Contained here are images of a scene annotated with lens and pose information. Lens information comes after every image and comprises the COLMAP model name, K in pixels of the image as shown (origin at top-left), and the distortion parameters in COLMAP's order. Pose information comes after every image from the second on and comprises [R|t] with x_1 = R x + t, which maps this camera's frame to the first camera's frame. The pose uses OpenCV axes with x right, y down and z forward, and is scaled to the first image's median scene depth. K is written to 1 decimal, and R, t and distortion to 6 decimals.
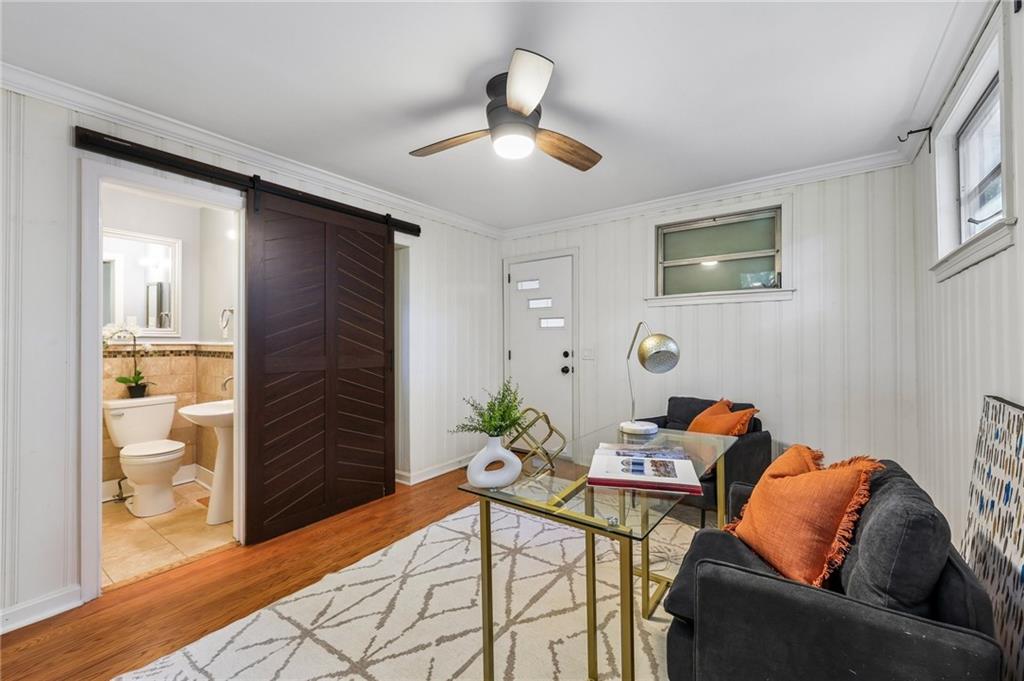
lens RADIAL K [[415.0, 0, 505.3], [0, 415.0, 341.5], [0, 0, 1]] dist [0.002498, -0.000163]
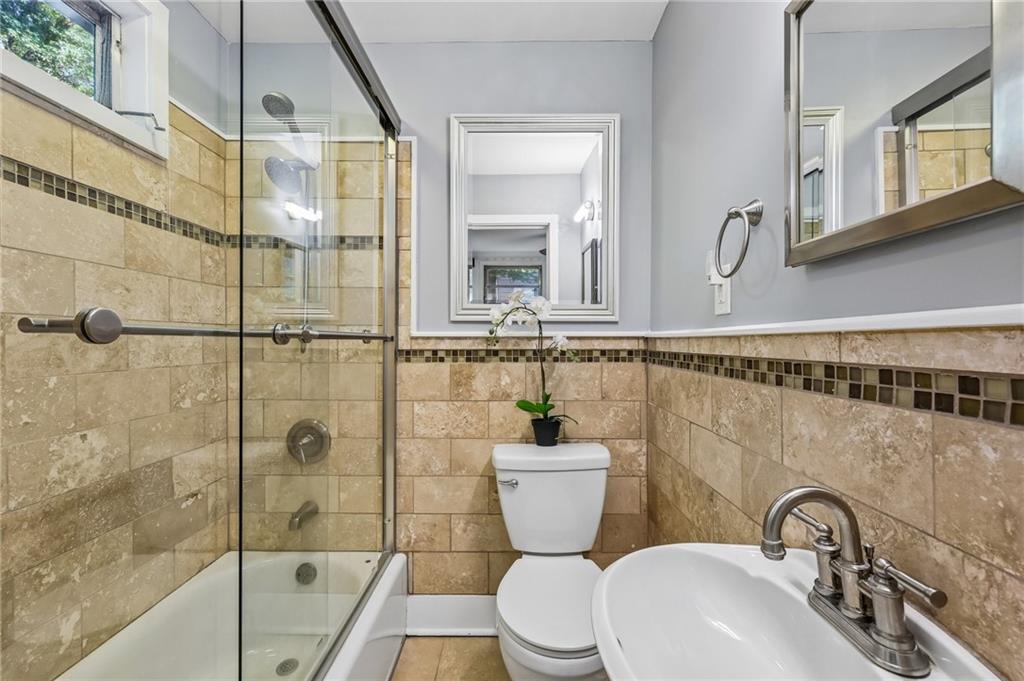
lens RADIAL K [[415.0, 0, 509.1], [0, 415.0, 342.4], [0, 0, 1]] dist [0.002498, -0.000163]
pose [[0.588899, 0.002322, -0.808203, -0.512681], [0.003441, 0.999980, 0.005381, 0.011080], [0.808199, -0.005950, 0.588879, 0.674466]]
